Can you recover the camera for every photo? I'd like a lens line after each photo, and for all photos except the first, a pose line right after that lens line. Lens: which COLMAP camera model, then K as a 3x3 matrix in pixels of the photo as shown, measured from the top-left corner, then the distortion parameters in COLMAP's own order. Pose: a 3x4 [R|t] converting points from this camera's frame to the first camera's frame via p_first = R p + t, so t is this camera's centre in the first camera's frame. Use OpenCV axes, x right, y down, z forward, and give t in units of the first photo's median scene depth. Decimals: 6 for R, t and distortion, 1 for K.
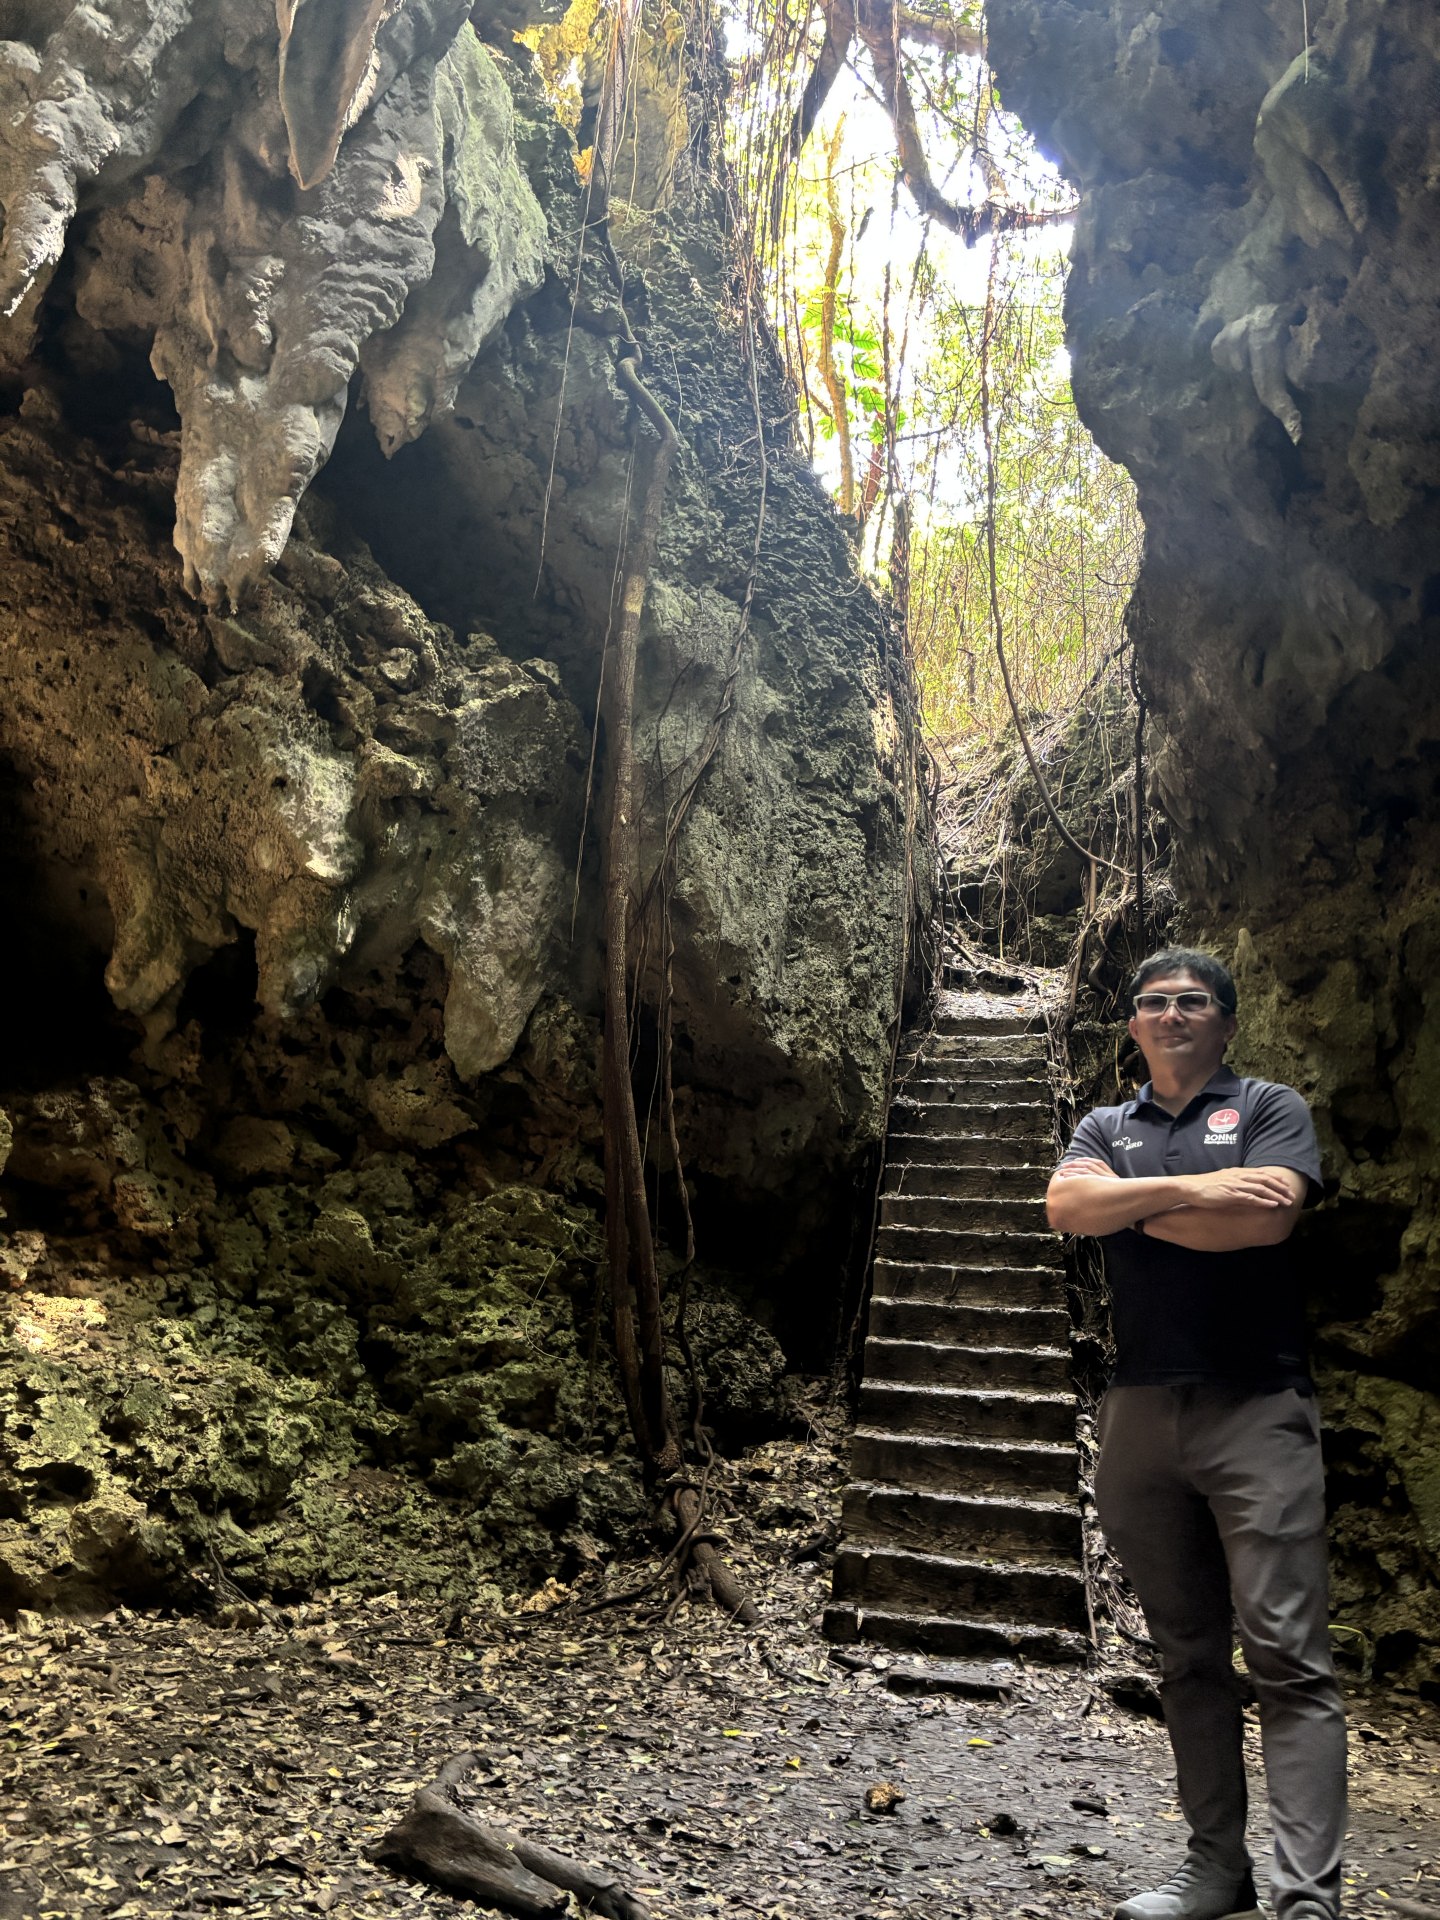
lens RADIAL K [[1486.7, 0, 720.0], [0, 1486.7, 960.0], [0, 0, 1]] dist [0.108996, -0.166353]
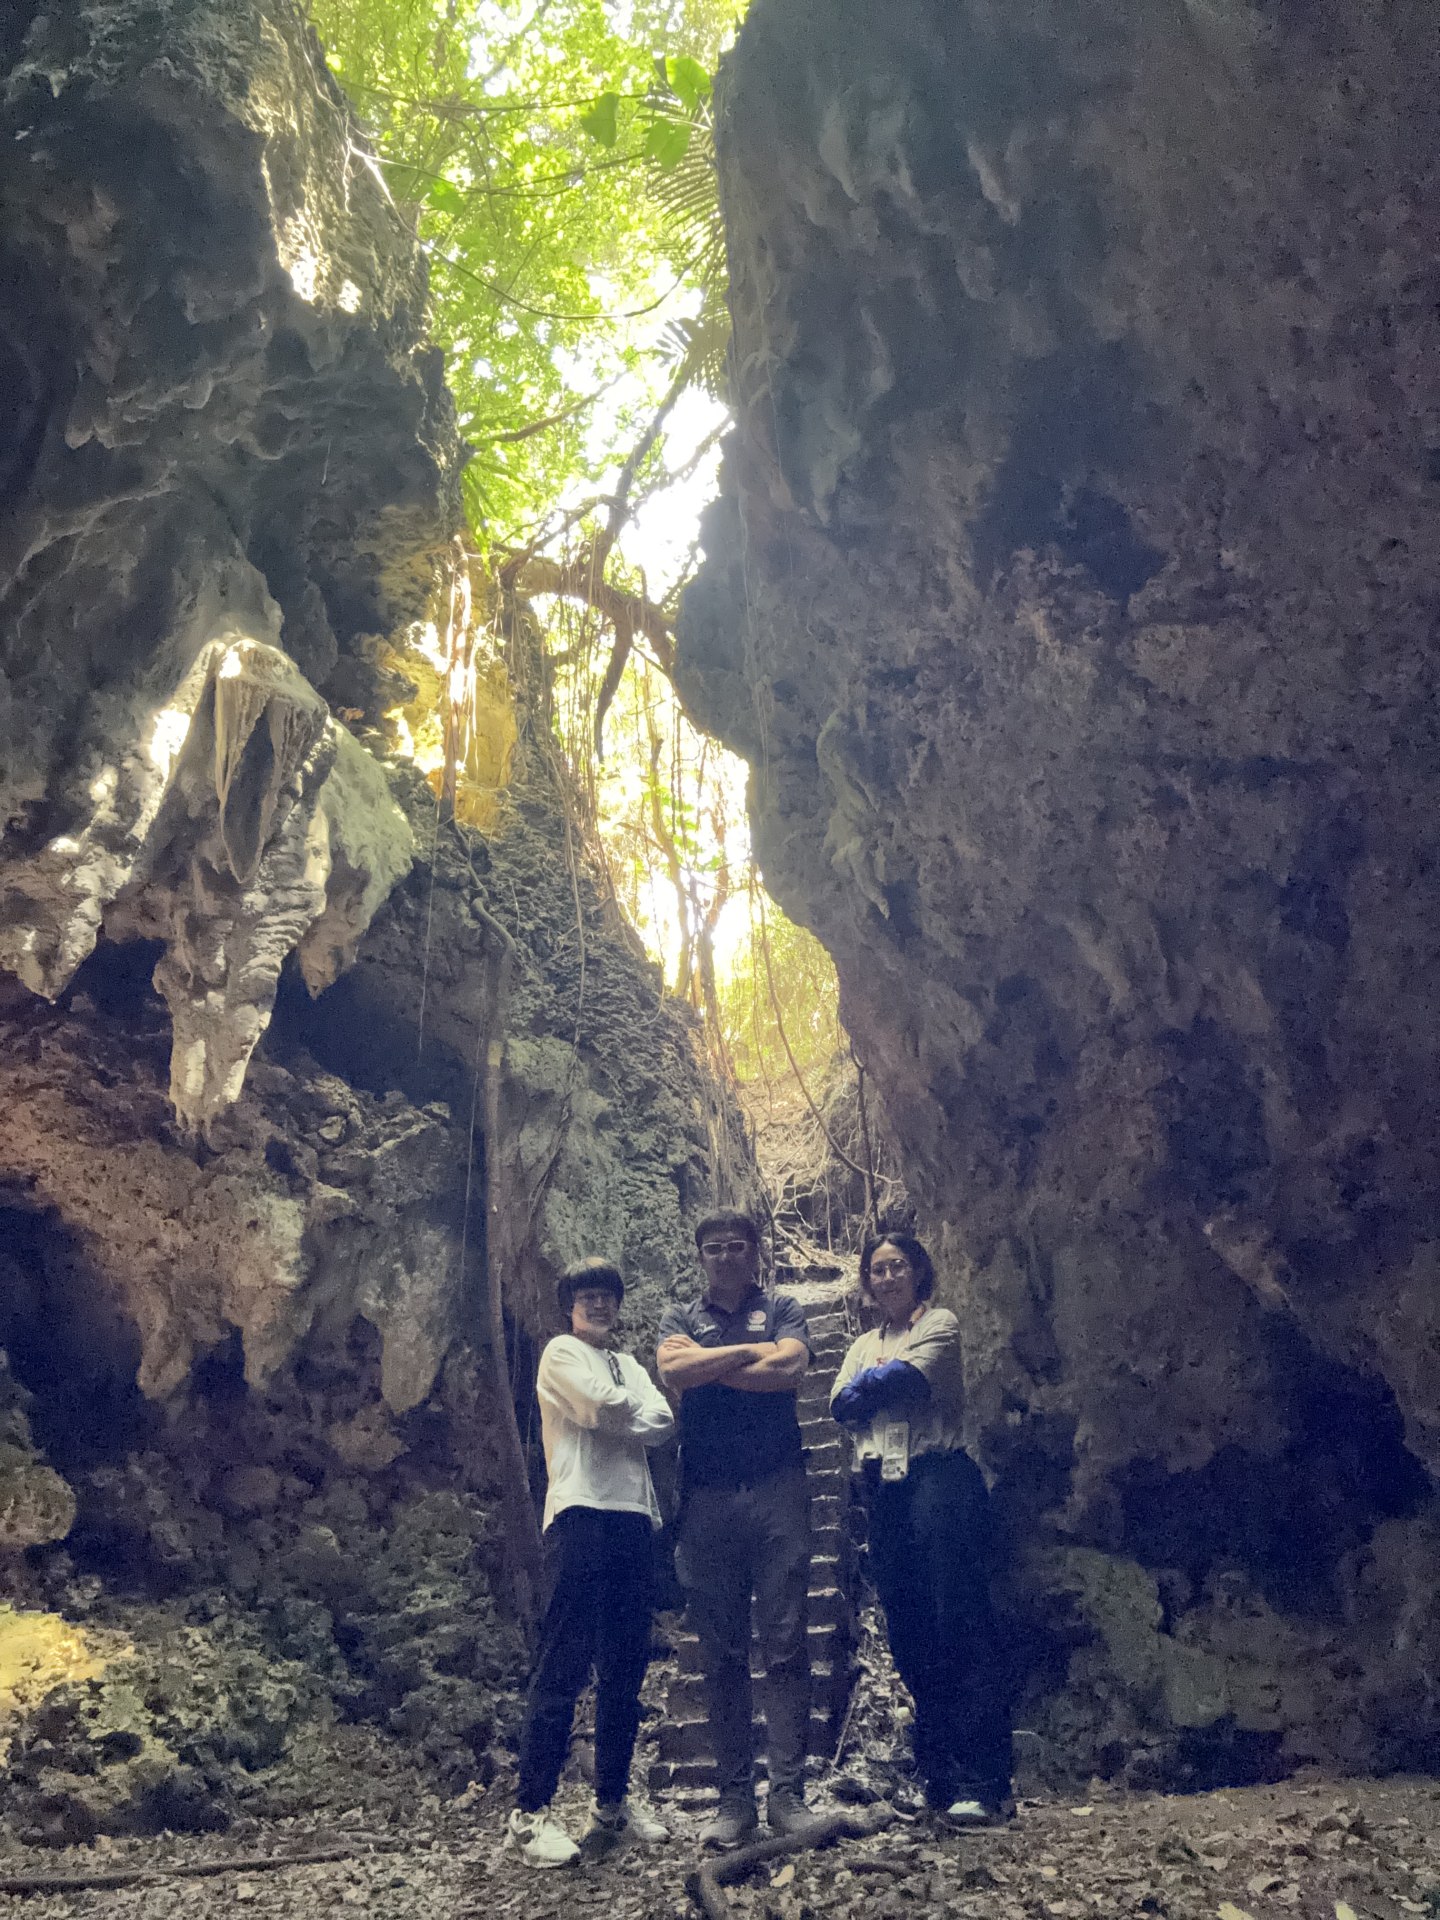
lens RADIAL K [[1330.1, 0, 720.0], [0, 1330.1, 960.0], [0, 0, 1]] dist [0.140428, -0.154252]
pose [[0.991186, -0.129680, 0.027099, 0.160410], [0.132481, 0.969810, -0.204735, -0.035452], [0.000270, 0.206521, 0.978442, -0.359682]]
